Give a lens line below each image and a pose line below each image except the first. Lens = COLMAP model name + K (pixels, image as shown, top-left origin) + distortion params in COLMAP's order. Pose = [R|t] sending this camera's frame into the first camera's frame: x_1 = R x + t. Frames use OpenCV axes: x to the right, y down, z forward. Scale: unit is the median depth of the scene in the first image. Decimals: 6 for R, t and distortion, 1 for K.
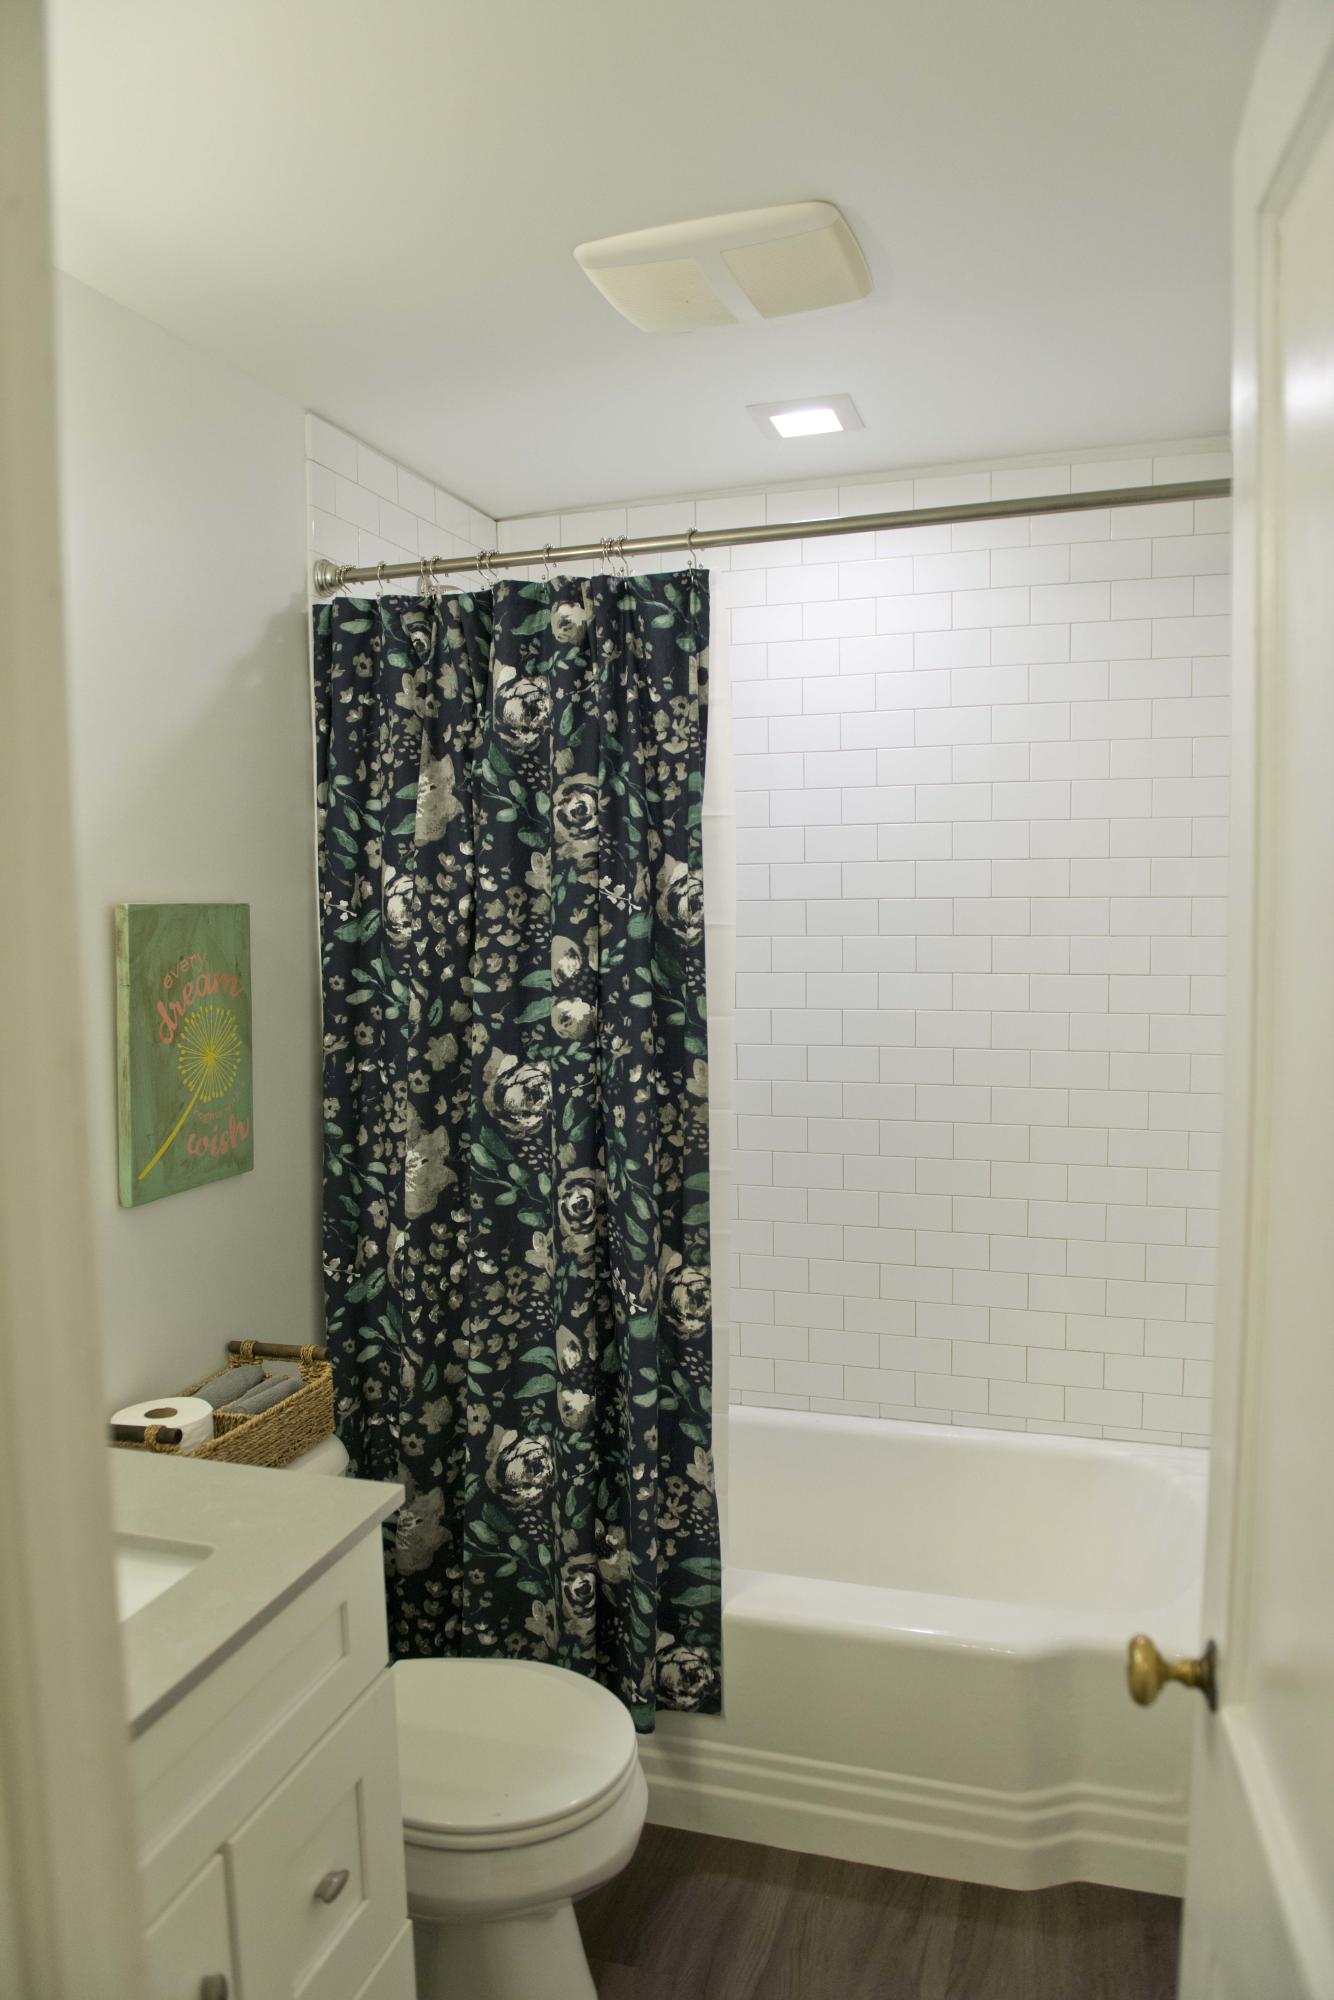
lens RADIAL K [[1493.4, 0, 633.2], [0, 1493.4, 979.1], [0, 0, 1]] dist [-0.052637, -0.001622]
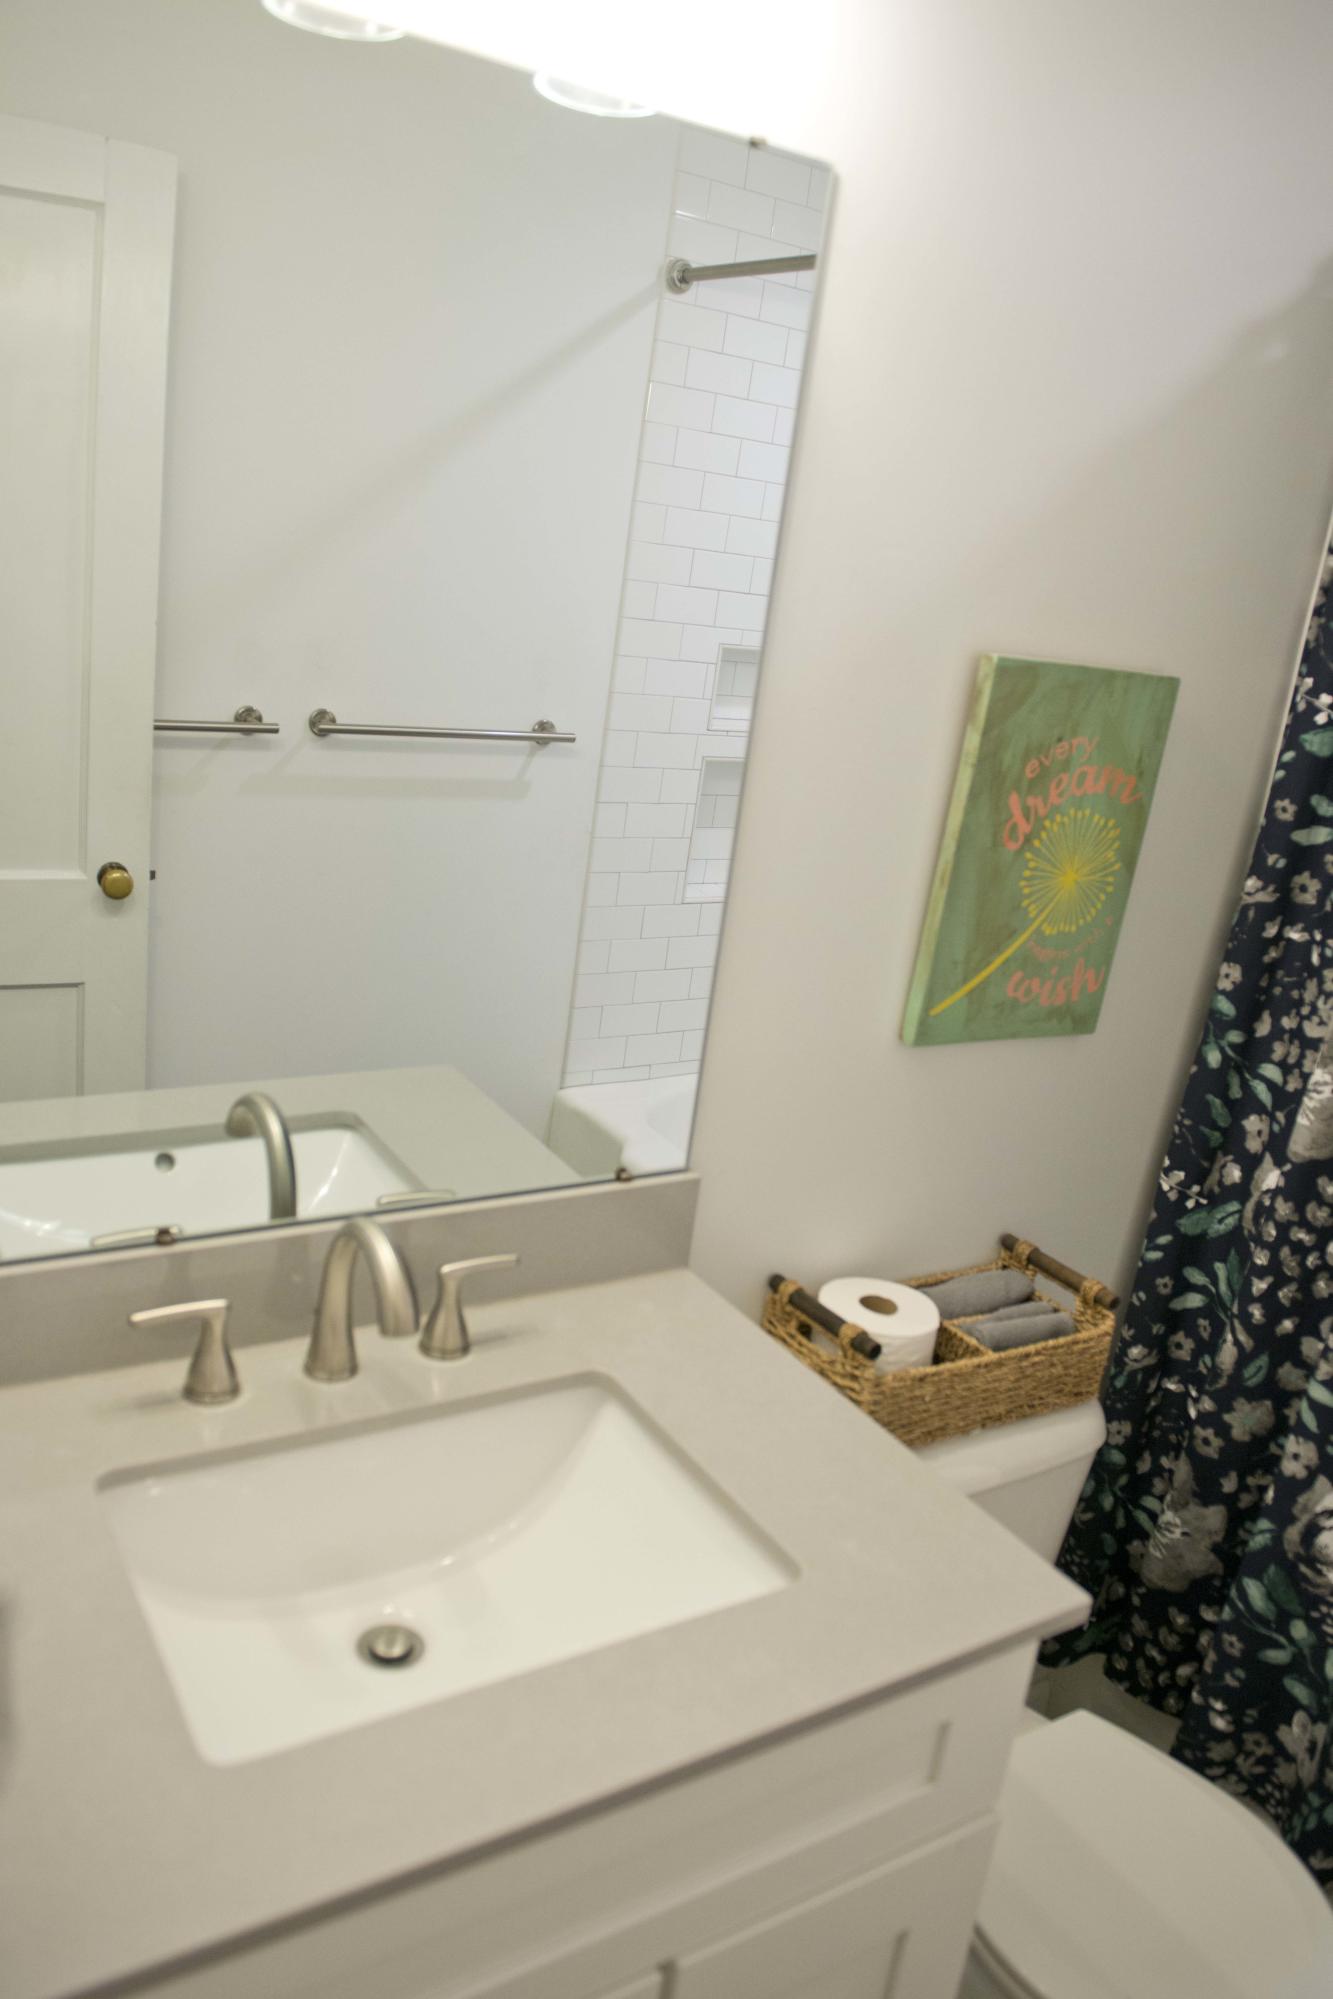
lens RADIAL K [[1492.6, 0, 632.7], [0, 1492.6, 978.6], [0, 0, 1]] dist [-0.052637, -0.001622]
pose [[0.758254, 0.288796, -0.584507, -0.001222], [-0.169382, 0.953016, 0.251139, -0.045304], [0.629572, -0.091422, 0.771544, 0.263877]]
